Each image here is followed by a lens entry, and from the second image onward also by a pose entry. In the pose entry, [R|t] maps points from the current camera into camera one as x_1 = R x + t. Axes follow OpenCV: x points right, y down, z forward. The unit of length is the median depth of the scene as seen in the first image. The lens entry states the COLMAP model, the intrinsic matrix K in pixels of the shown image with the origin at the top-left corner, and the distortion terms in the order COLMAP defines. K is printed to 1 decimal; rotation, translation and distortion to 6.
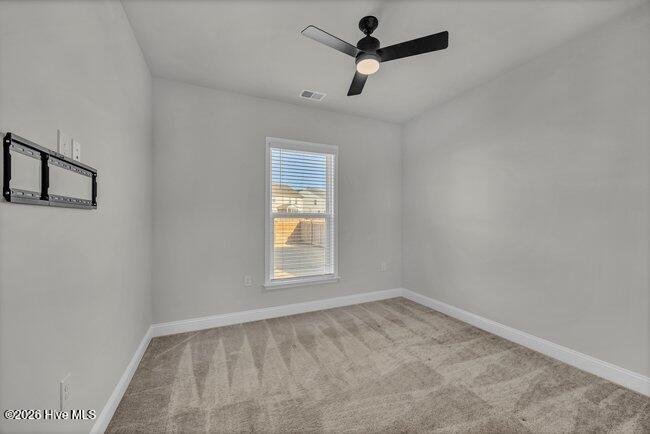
lens RADIAL K [[251.5, 0, 328.9], [0, 251.5, 216.7], [0, 0, 1]] dist [-0.002543, -0.000373]
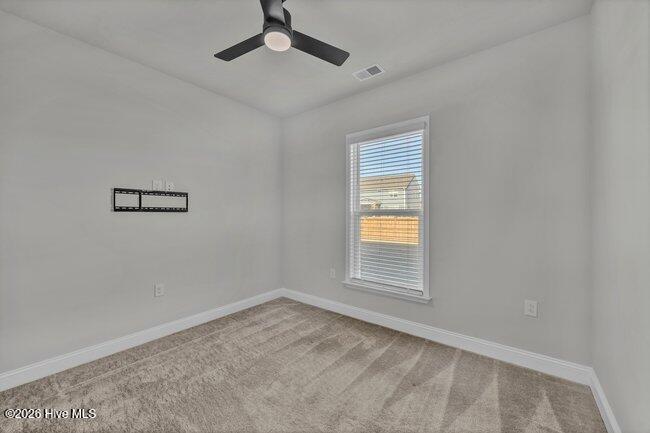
lens RADIAL K [[251.5, 0, 327.9], [0, 251.5, 217.8], [0, 0, 1]] dist [-0.002543, -0.000373]
pose [[0.456260, 0.009637, -0.889794, 0.633301], [0.008217, 0.999853, 0.015042, -0.003034], [0.889808, -0.014174, 0.456114, 0.487423]]
